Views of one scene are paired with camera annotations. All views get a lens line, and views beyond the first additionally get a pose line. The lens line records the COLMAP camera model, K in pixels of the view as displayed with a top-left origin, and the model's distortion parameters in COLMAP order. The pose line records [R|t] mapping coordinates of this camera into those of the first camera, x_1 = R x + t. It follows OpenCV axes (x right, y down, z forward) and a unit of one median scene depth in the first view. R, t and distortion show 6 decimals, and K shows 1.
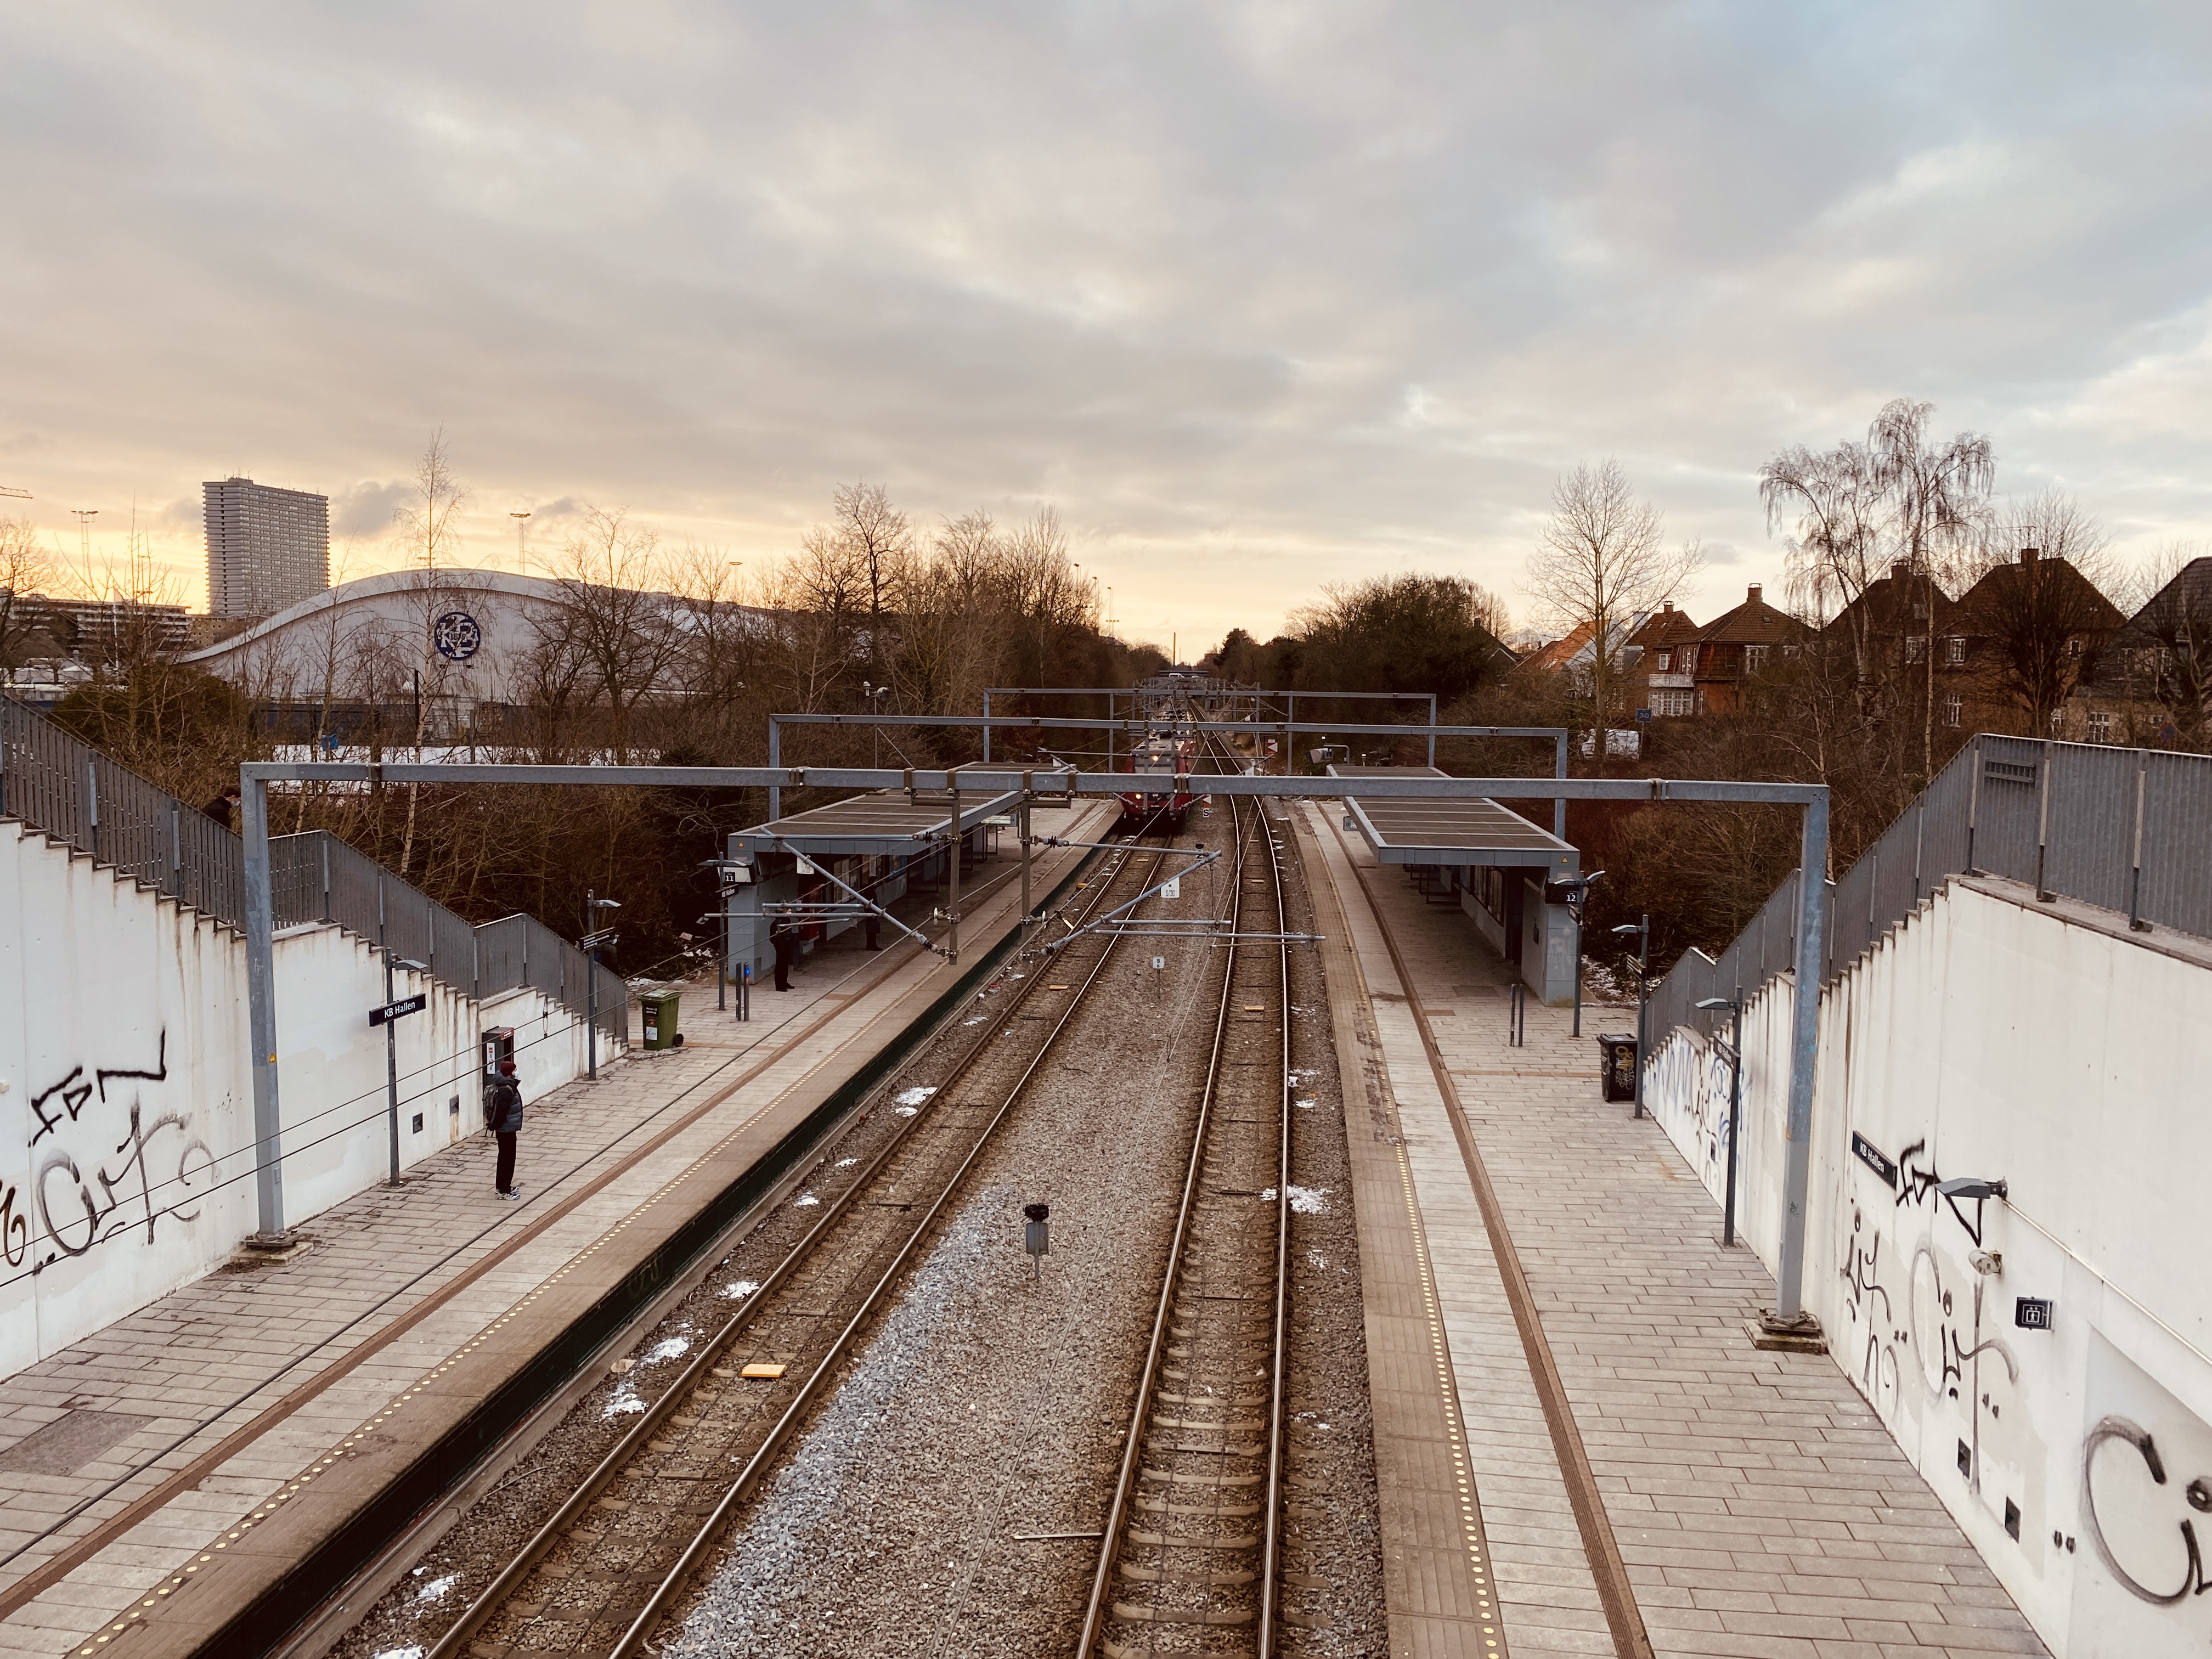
lens RADIAL K [[1667.6, 0, 1058.2], [0, 1667.6, 785.5], [0, 0, 1]] dist [0.035180, -0.033682]
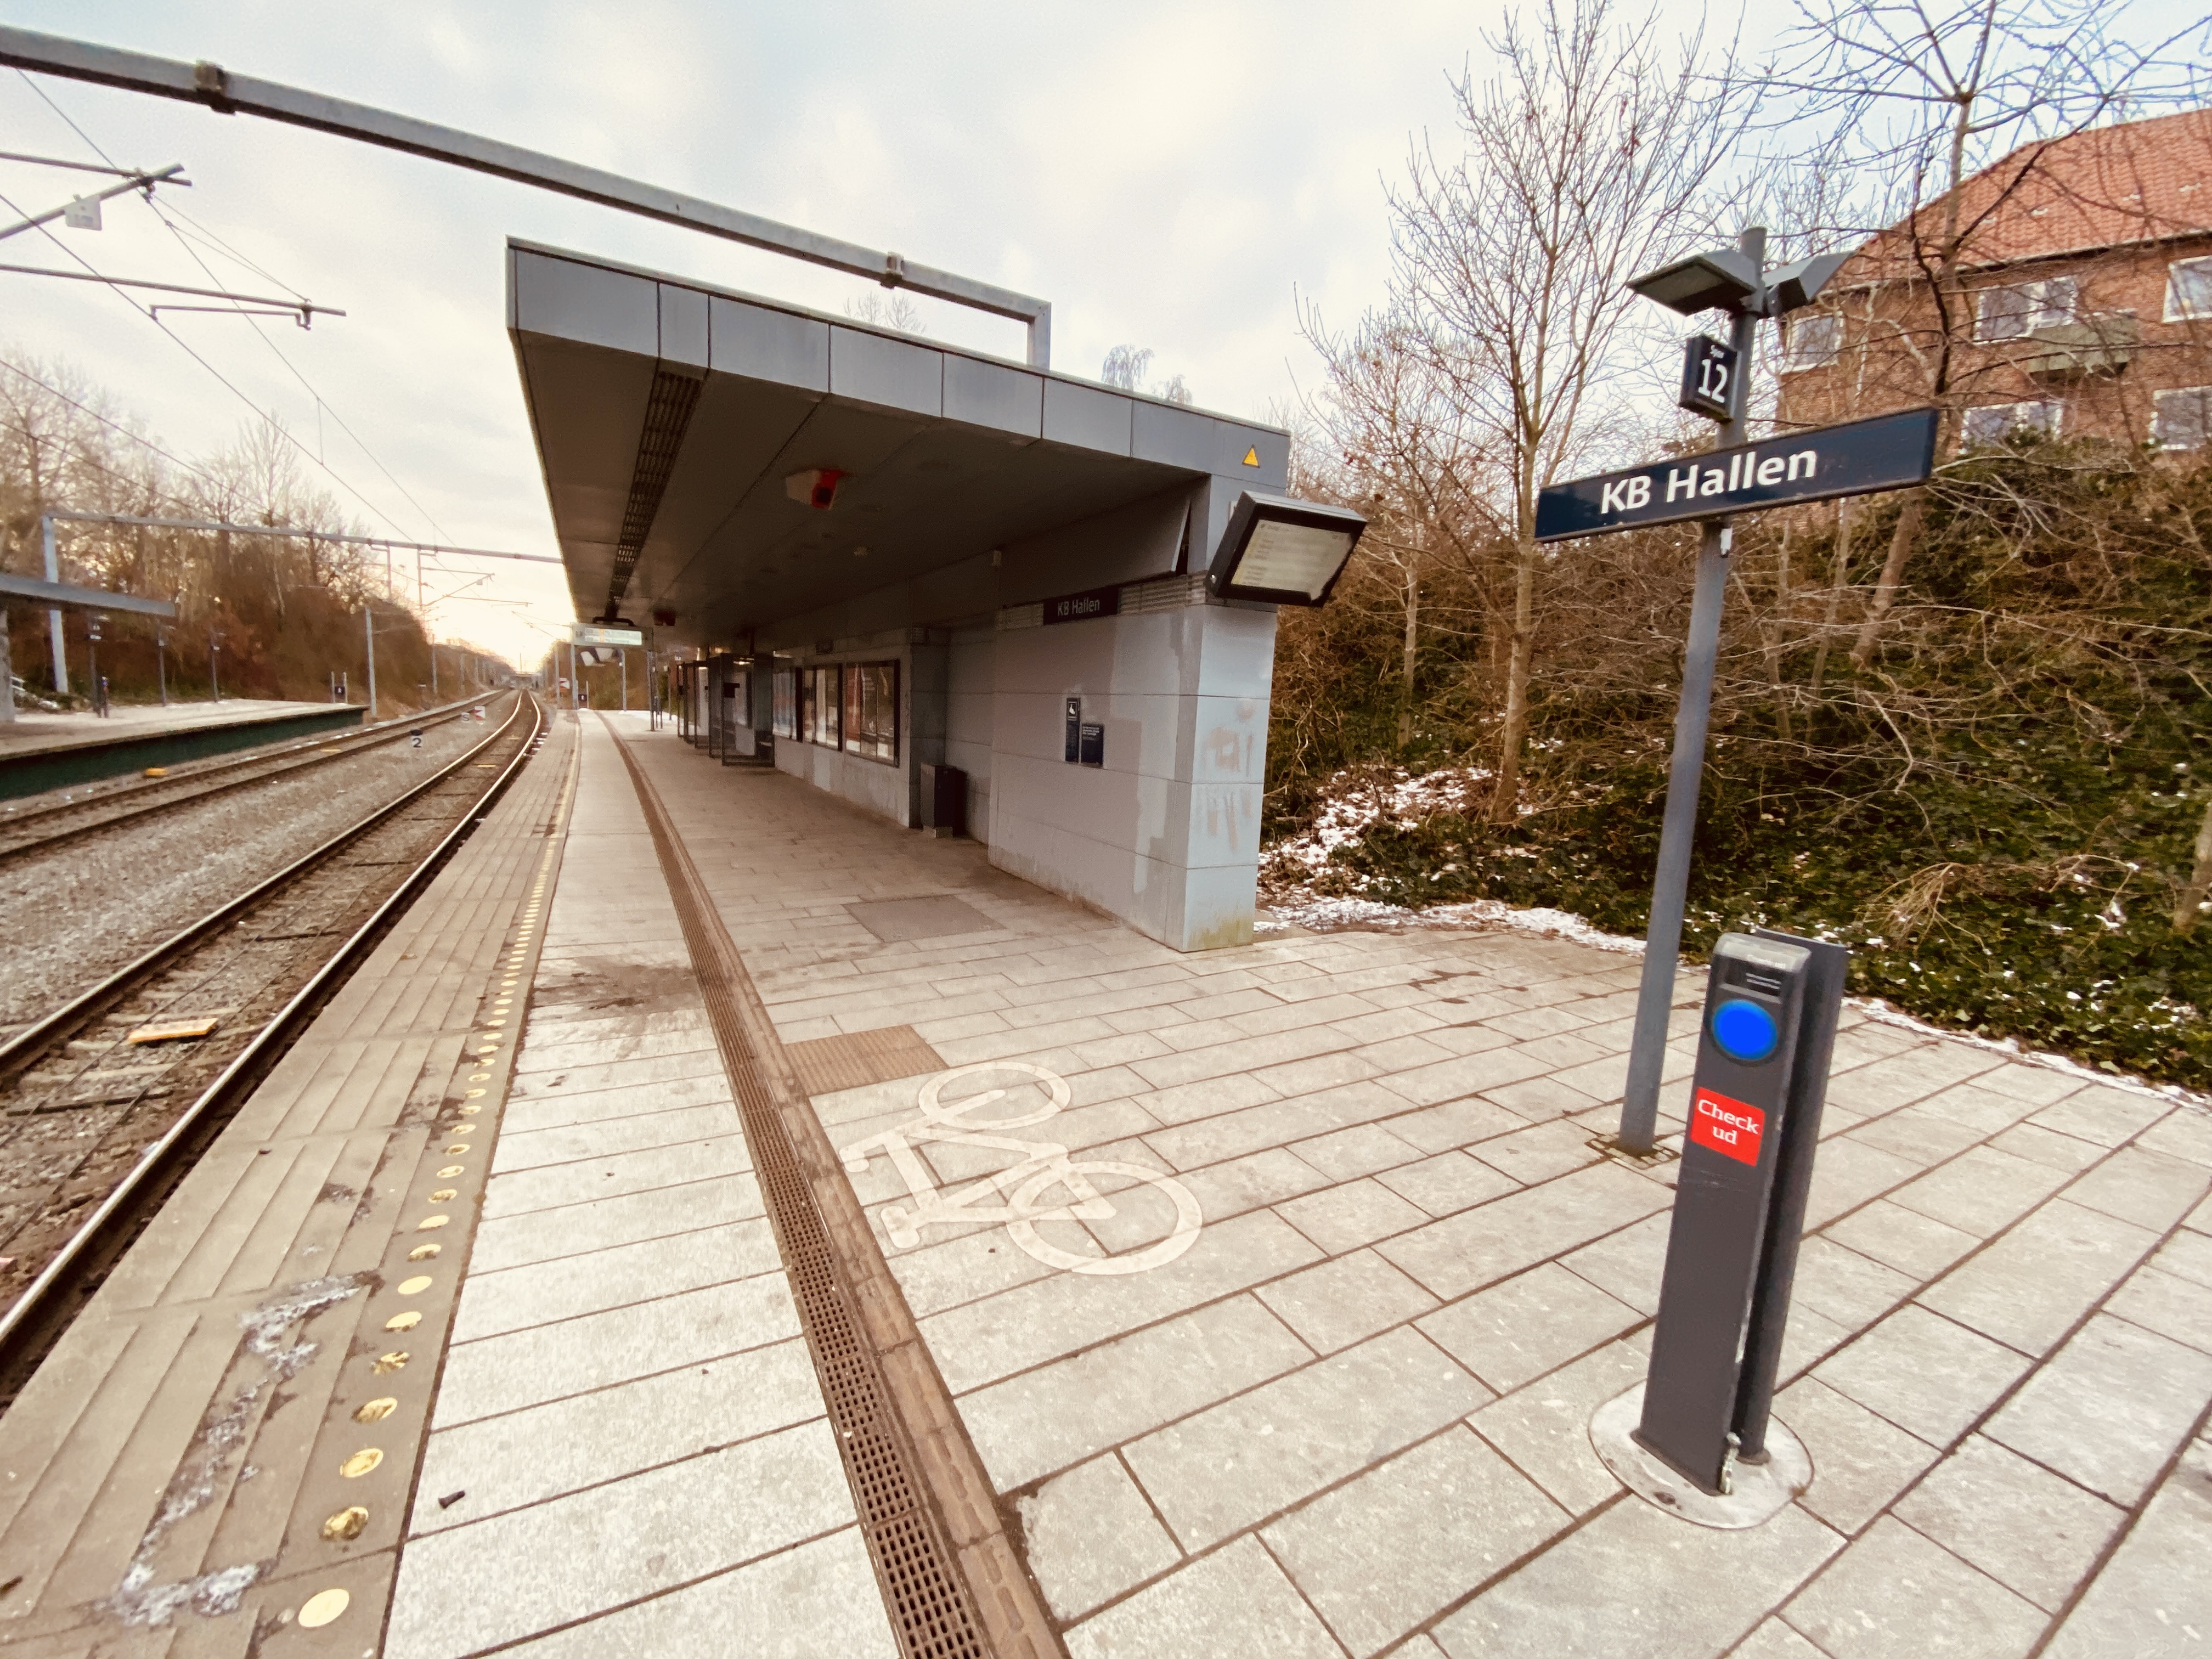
lens RADIAL K [[889.1, 0, 1107.5], [0, 889.1, 839.4], [0, 0, 1]] dist [0.009610, -0.014947]
pose [[0.801070, -0.058901, 0.595666, 0.206267], [0.002487, 0.995466, 0.095089, 0.107139], [-0.598566, -0.074692, 0.797584, 0.985440]]
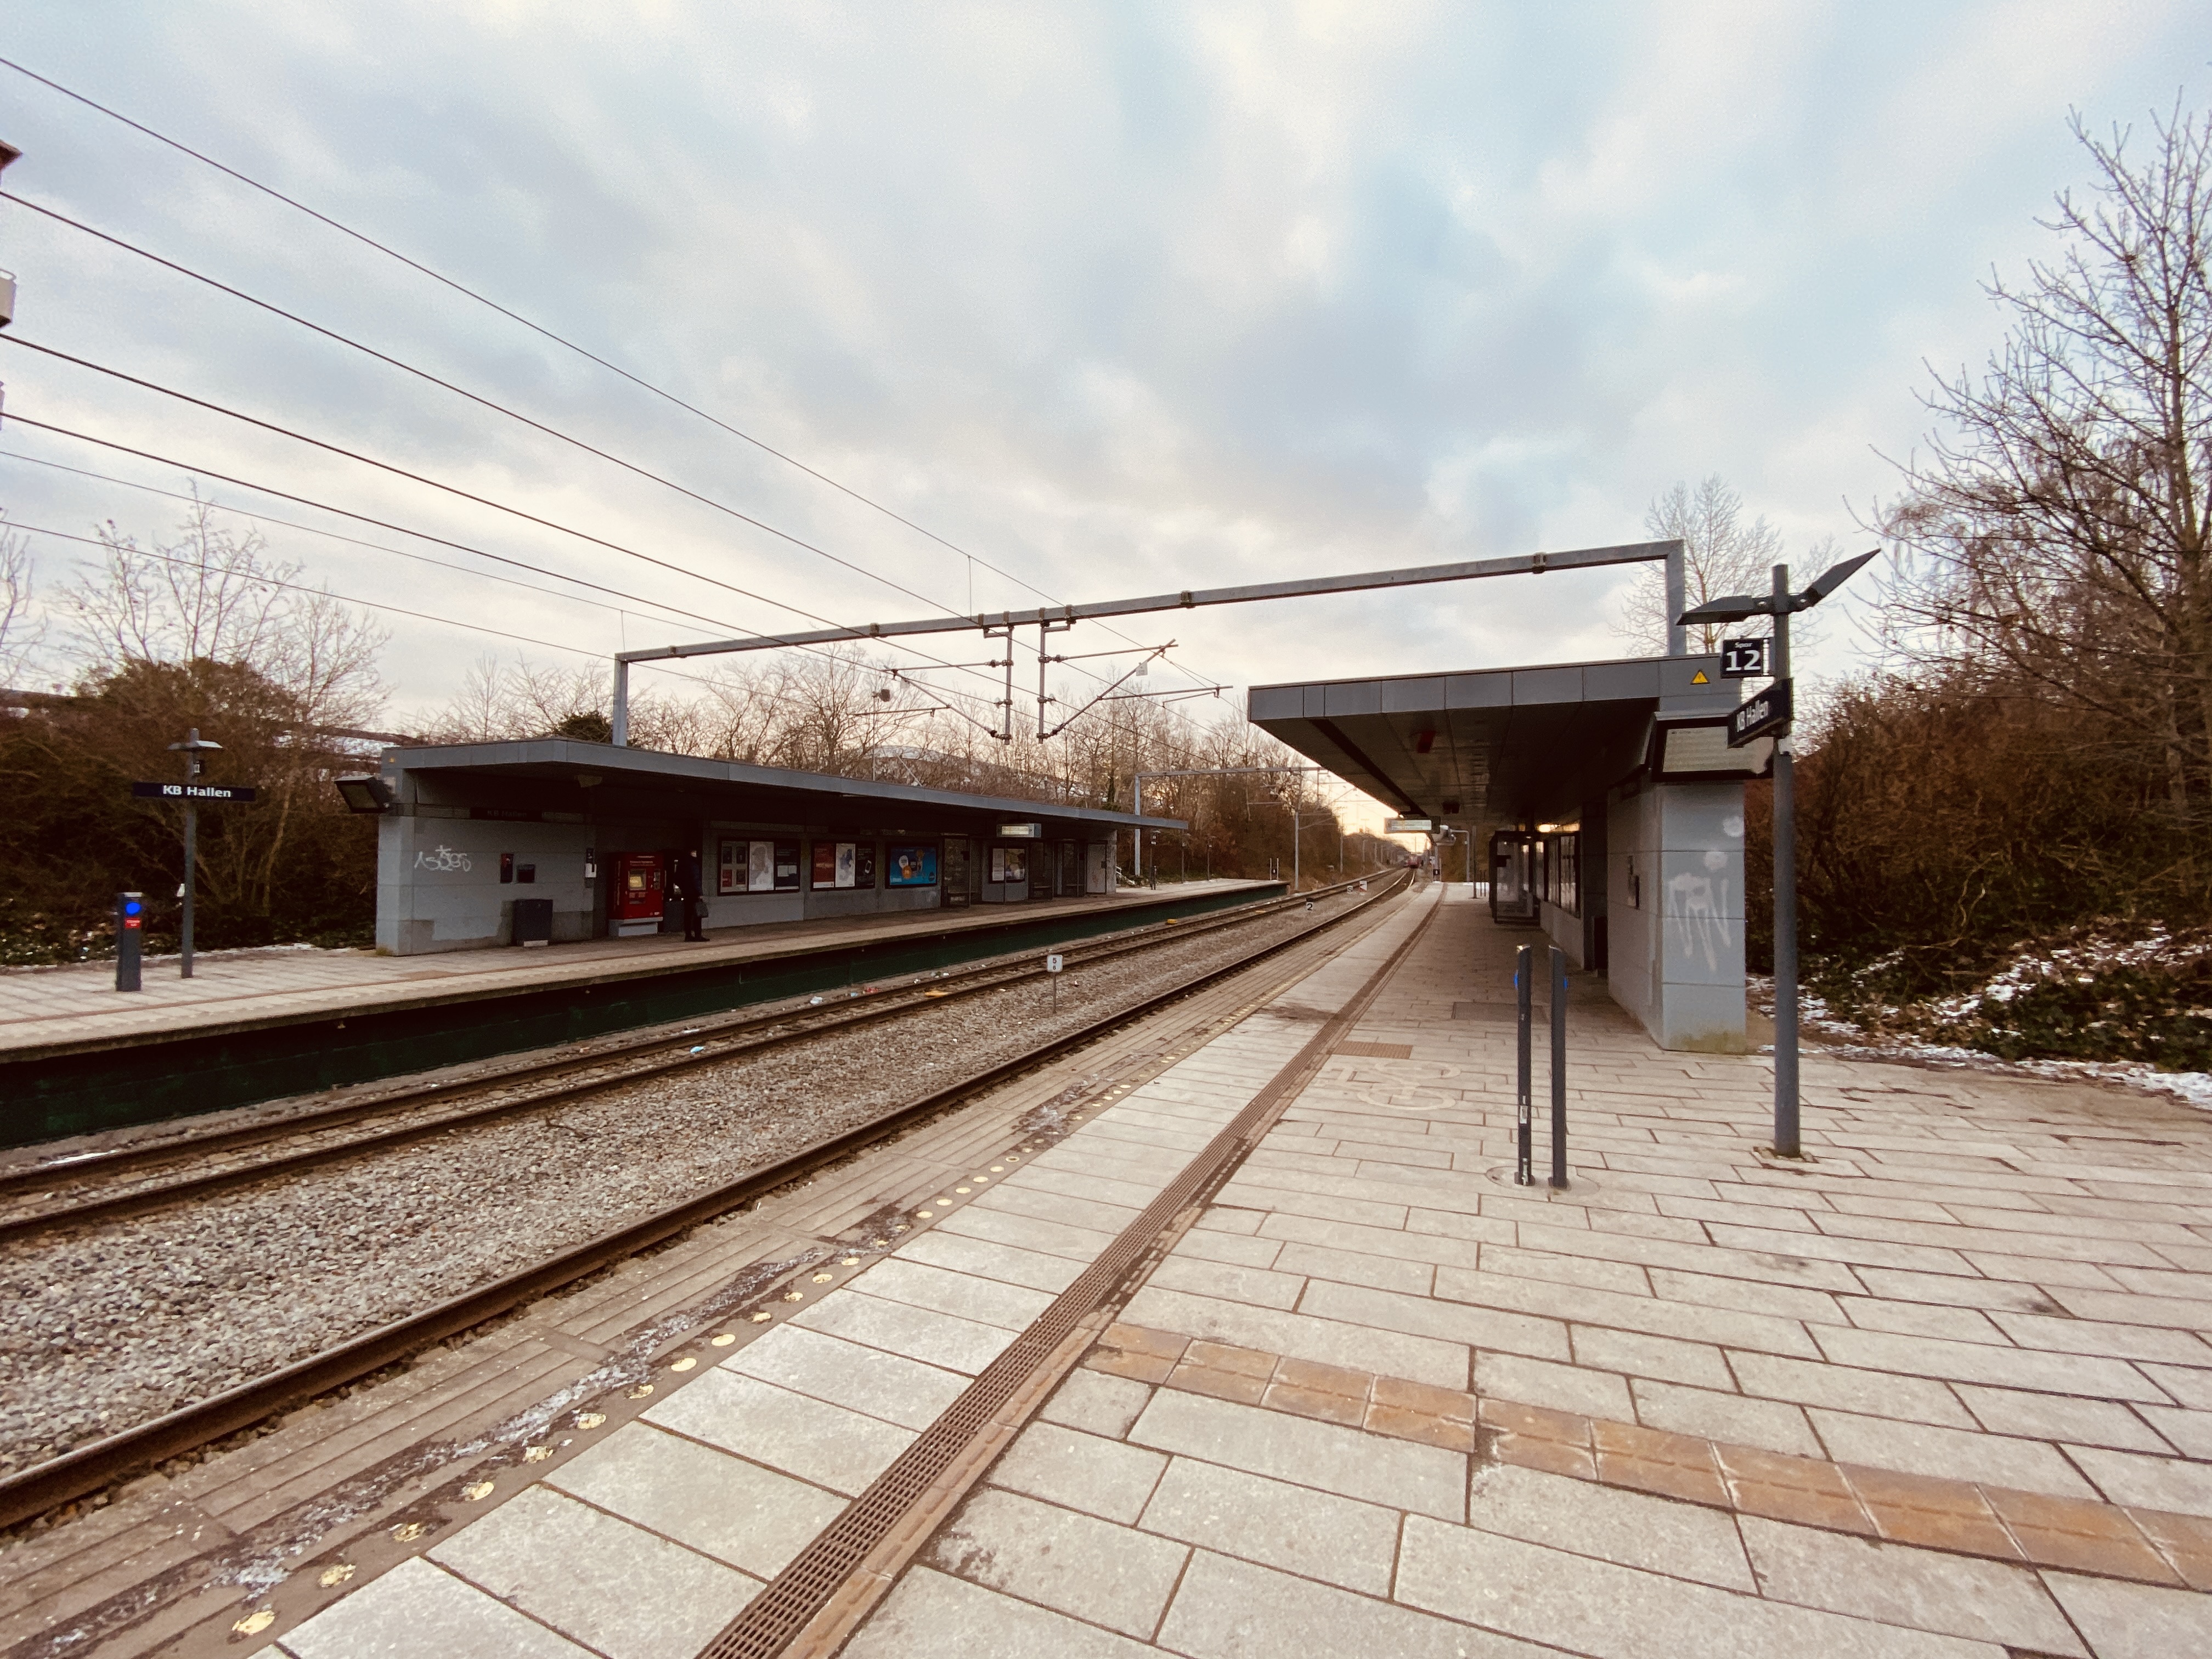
lens RADIAL K [[889.1, 0, 1103.7], [0, 889.1, 835.9], [0, 0, 1]] dist [0.009610, -0.014947]
pose [[0.963488, -0.006375, -0.267677, 0.246794], [-0.019330, 0.995452, -0.093285, 0.116460], [0.267054, 0.095053, 0.958982, 0.847965]]
